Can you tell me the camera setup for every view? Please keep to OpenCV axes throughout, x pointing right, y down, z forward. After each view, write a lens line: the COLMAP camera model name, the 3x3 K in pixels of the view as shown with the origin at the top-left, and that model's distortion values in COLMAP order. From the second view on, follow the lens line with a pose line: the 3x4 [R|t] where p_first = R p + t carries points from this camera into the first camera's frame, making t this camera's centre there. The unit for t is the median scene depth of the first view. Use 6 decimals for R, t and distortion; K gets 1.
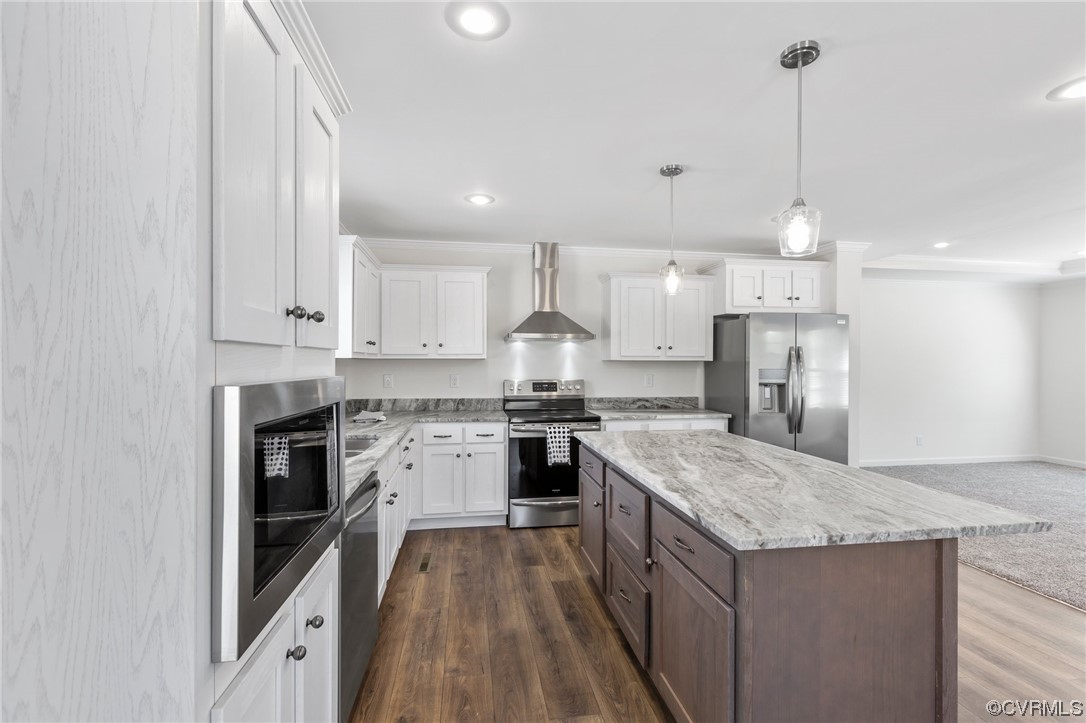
lens RADIAL K [[492.2, 0, 545.2], [0, 492.2, 367.0], [0, 0, 1]] dist [0.002836, 0.000459]
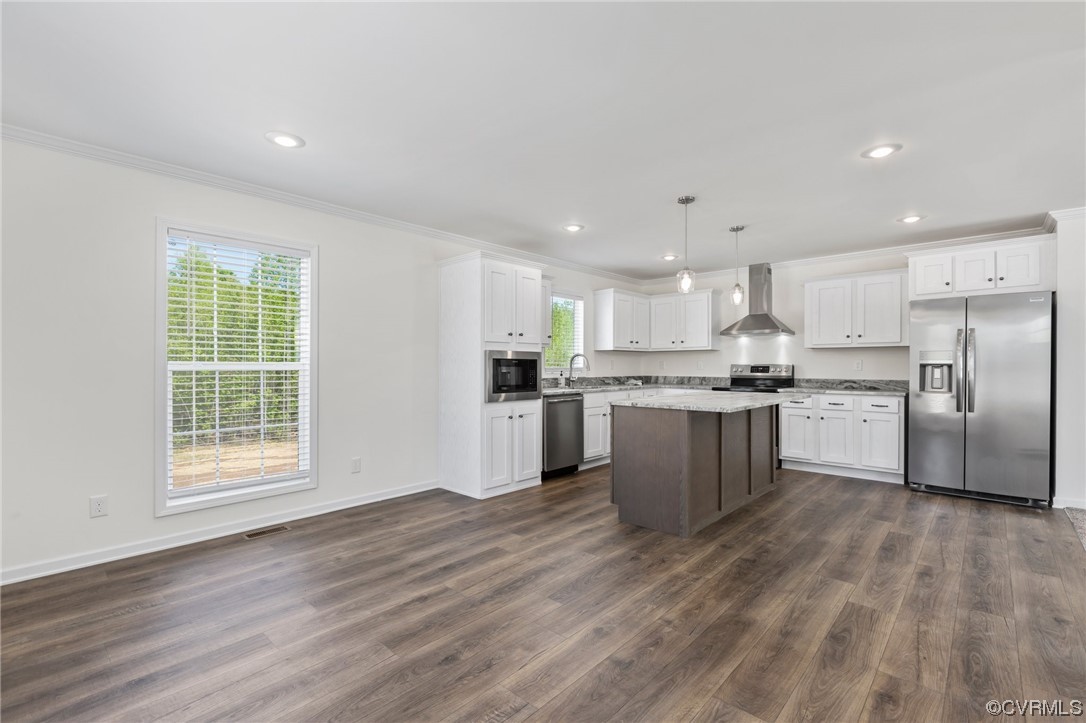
lens RADIAL K [[492.2, 0, 545.7], [0, 492.2, 364.0], [0, 0, 1]] dist [0.002836, 0.000459]
pose [[0.622781, -0.006619, -0.782368, 0.708518], [-0.006189, 0.999891, -0.013386, 0.048121], [0.782372, 0.013178, 0.622672, -0.319593]]
